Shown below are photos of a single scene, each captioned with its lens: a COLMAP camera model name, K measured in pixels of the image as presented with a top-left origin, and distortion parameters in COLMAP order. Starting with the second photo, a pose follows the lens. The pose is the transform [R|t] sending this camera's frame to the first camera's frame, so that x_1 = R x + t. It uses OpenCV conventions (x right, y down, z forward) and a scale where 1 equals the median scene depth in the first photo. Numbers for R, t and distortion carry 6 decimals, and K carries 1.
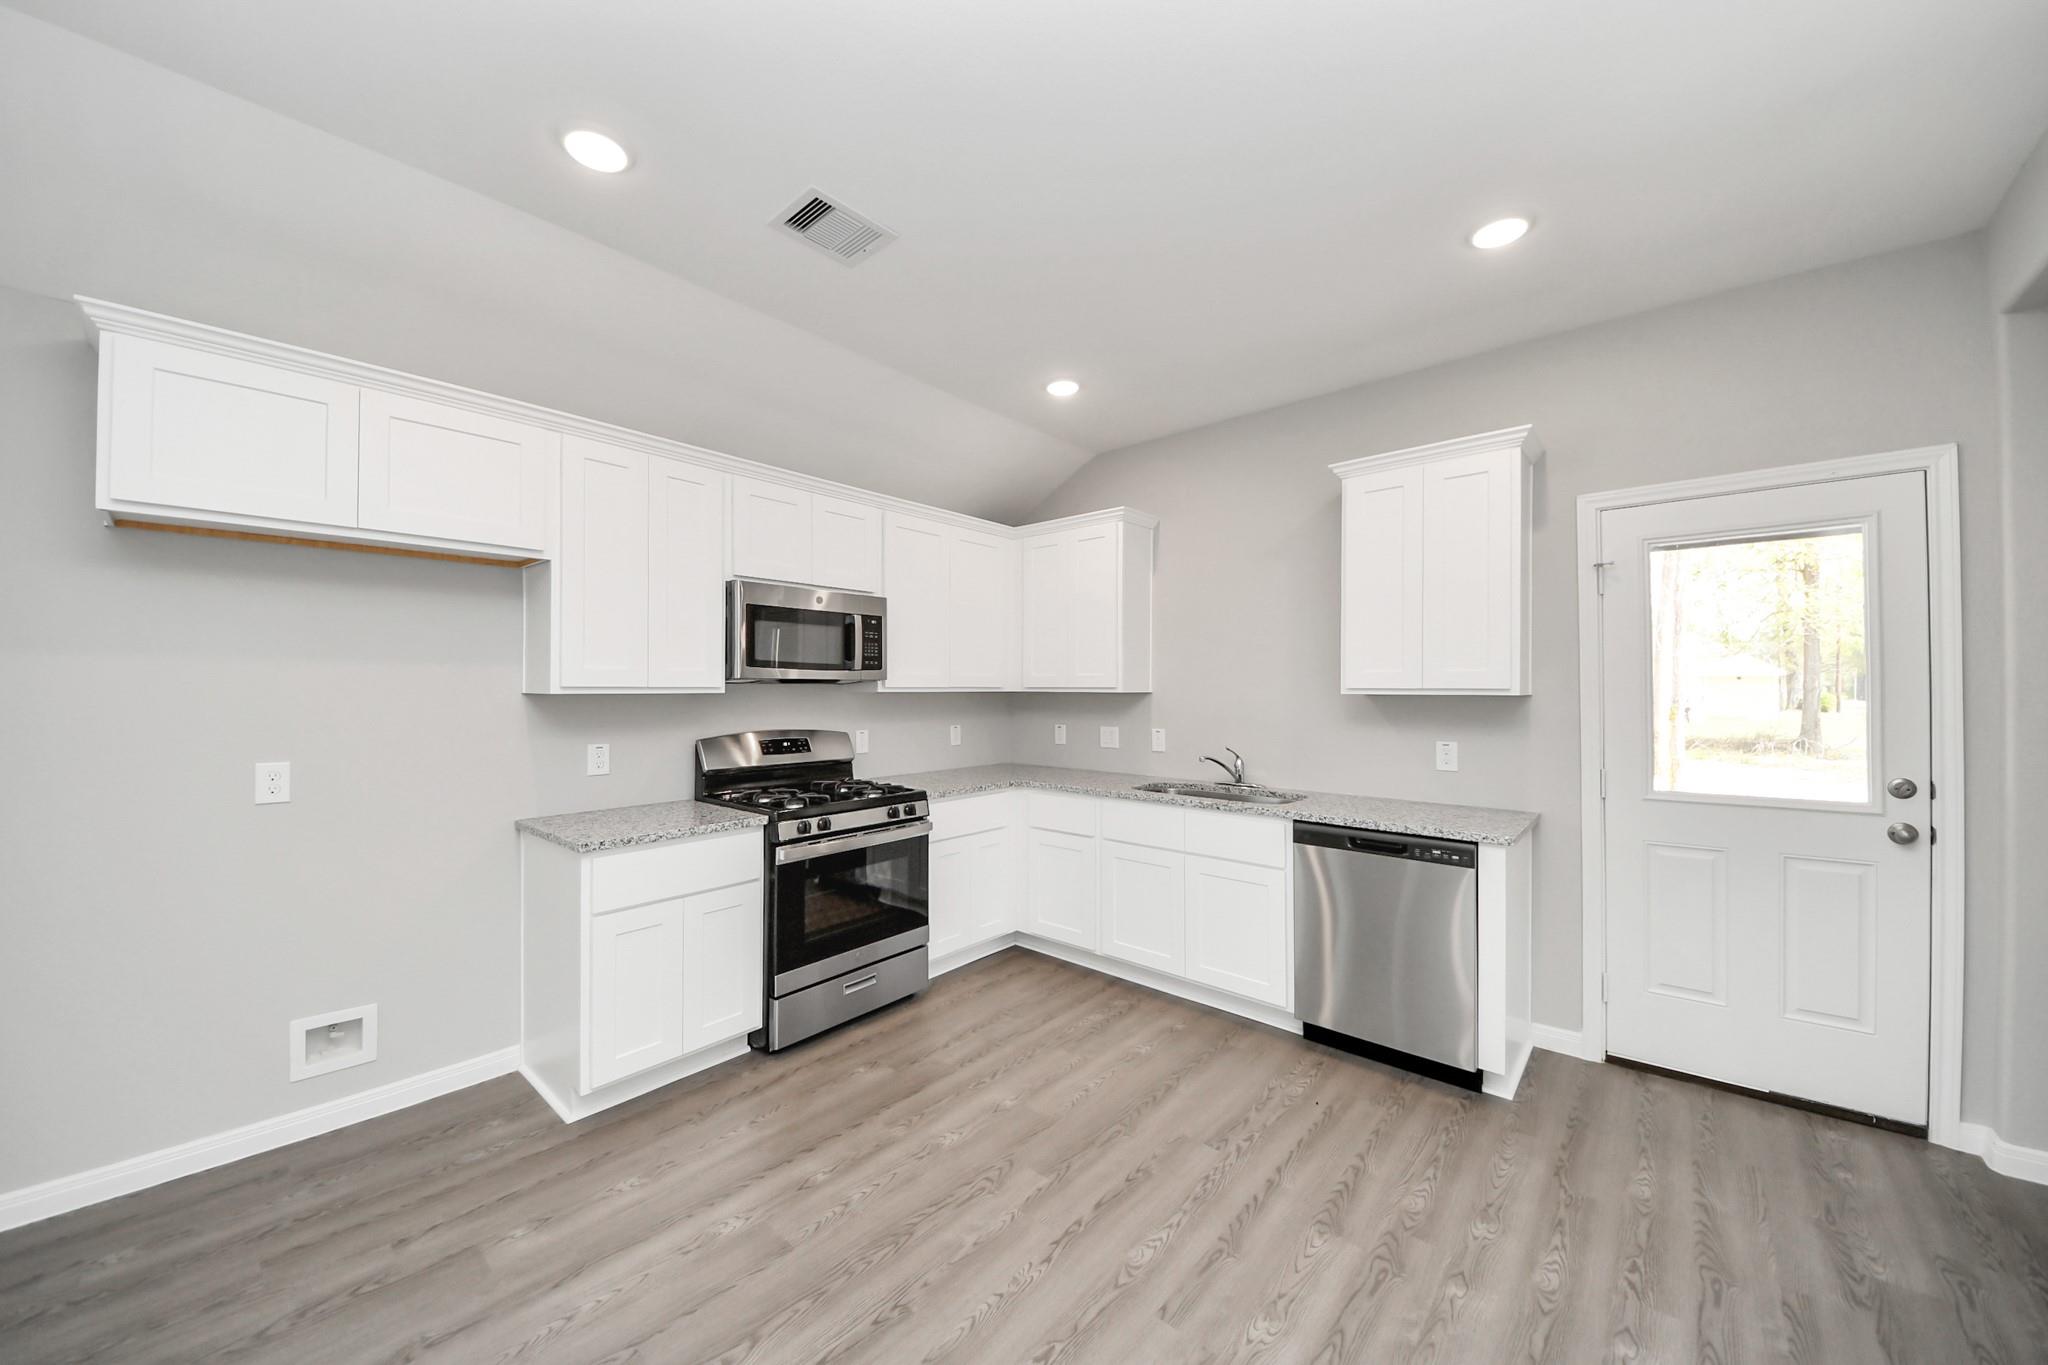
lens RADIAL K [[712.3, 0, 1018.4], [0, 712.3, 684.2], [0, 0, 1]] dist [0.011395, -0.011808]
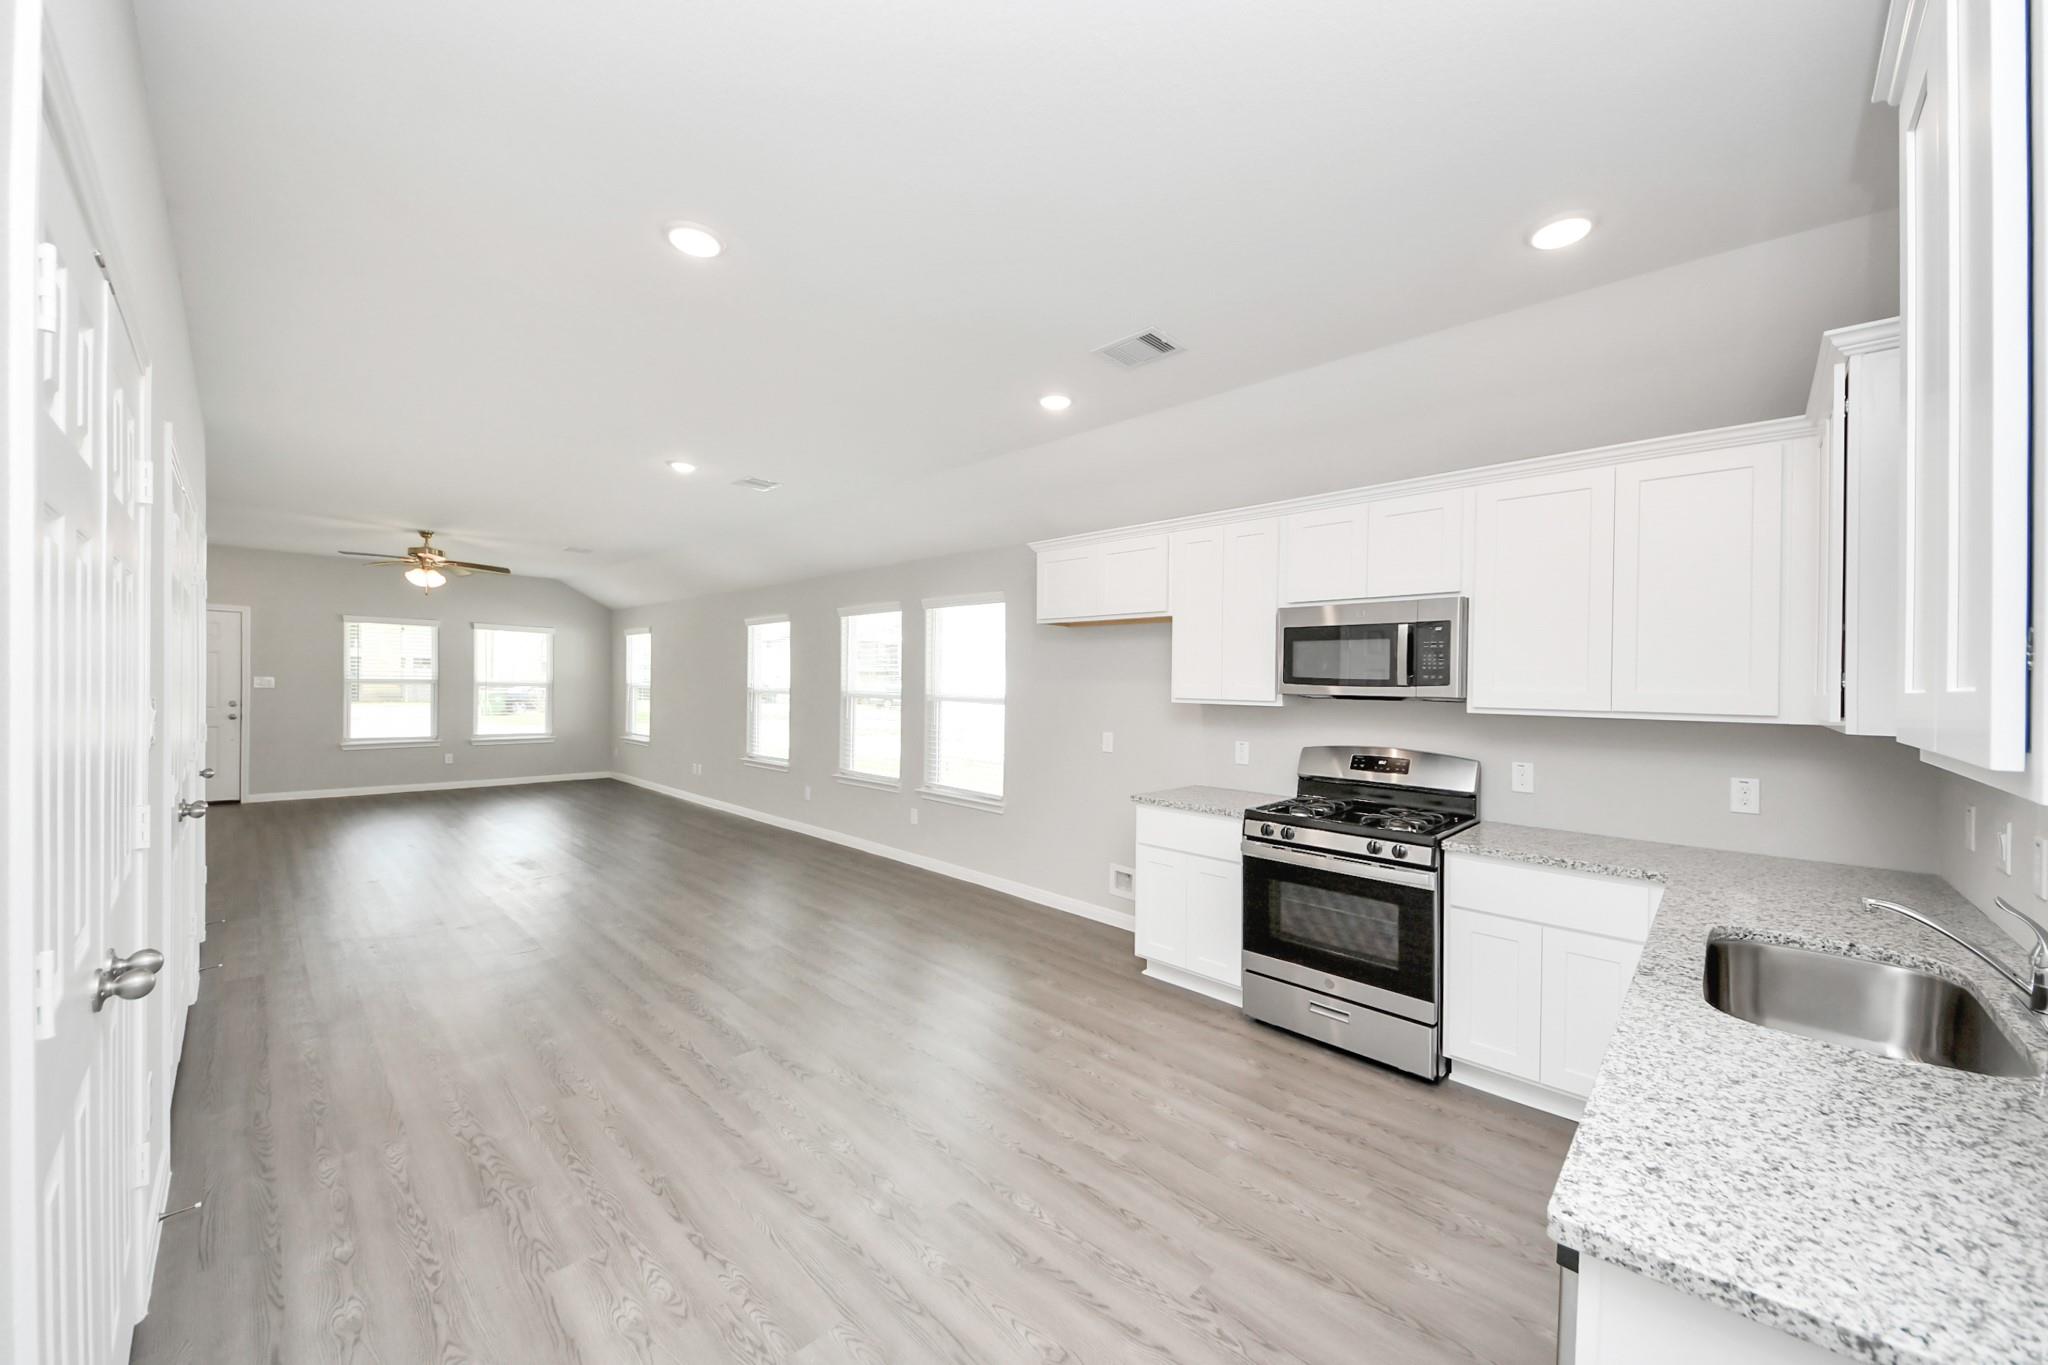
lens RADIAL K [[771.9, 0, 1026.3], [0, 771.9, 691.1], [0, 0, 1]] dist [0.018289, -0.006639]
pose [[-0.042507, 0.010480, -0.999041, 0.976602], [-0.010803, 0.999882, 0.010949, -0.024743], [0.999038, 0.011258, -0.042388, 0.725055]]
